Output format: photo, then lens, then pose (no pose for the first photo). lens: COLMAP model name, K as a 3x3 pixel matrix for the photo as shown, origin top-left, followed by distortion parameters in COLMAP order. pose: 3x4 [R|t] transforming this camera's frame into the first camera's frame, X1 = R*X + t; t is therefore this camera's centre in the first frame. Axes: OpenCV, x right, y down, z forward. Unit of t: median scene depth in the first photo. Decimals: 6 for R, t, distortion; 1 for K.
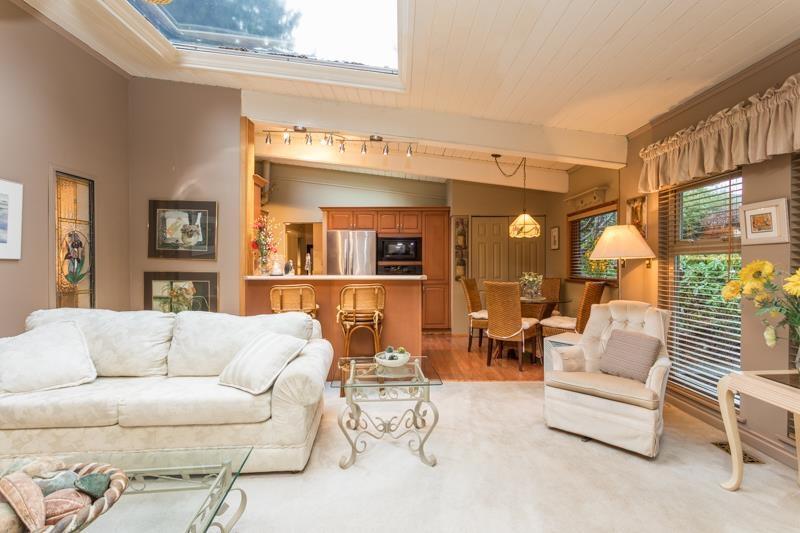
lens RADIAL K [[392.3, 0, 400.0], [0, 392.3, 266.5], [0, 0, 1]] dist [-0.017622, 0.017204]
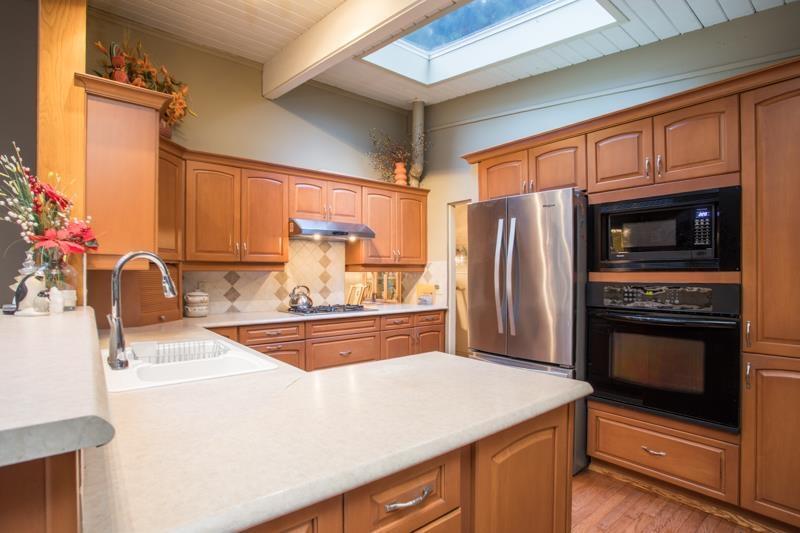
lens RADIAL K [[399.9, 0, 399.8], [0, 399.9, 278.0], [0, 0, 1]] dist [-0.048961, 0.018961]
pose [[0.634733, 0.006399, -0.772705, 0.197553], [-0.006536, 0.999974, 0.002912, -0.012873], [0.772704, 0.003202, 0.634758, 1.076824]]
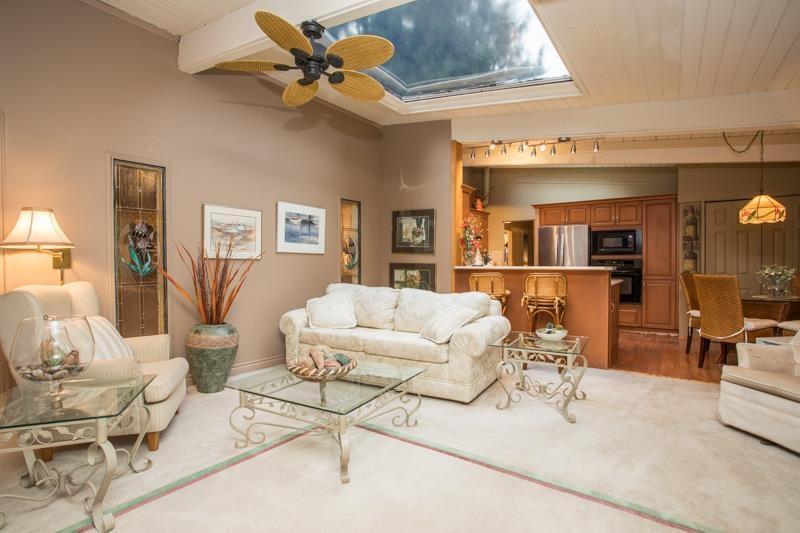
lens RADIAL K [[392.3, 0, 400.0], [0, 392.3, 266.5], [0, 0, 1]] dist [-0.017622, 0.017204]
pose [[0.825944, 0.006011, -0.563720, 0.176670], [-0.003372, 0.999978, 0.005722, 0.018621], [0.563742, -0.002825, 0.825946, -0.147155]]
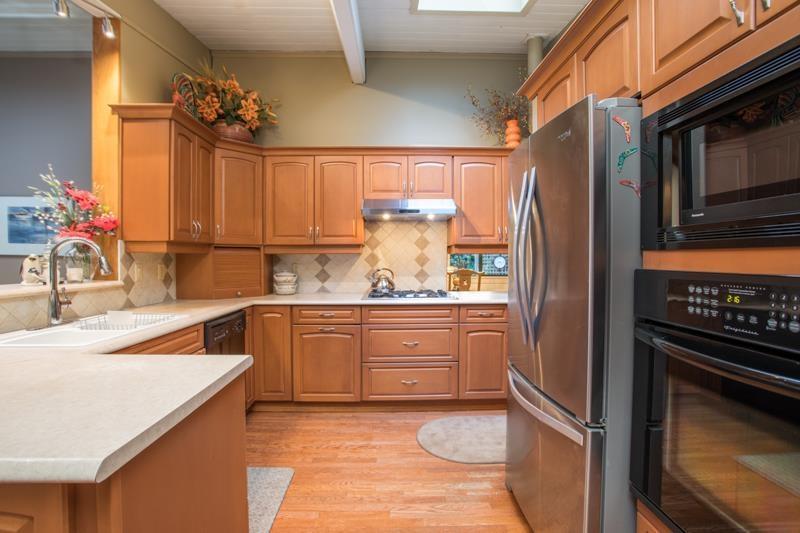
lens RADIAL K [[388.6, 0, 400.0], [0, 388.6, 266.5], [0, 0, 1]] dist [-0.056949, 0.016669]
pose [[0.037593, 0.022261, -0.999045, 0.209751], [-0.008530, 0.999723, 0.021955, -0.014730], [0.999257, 0.007696, 0.037773, 1.494161]]
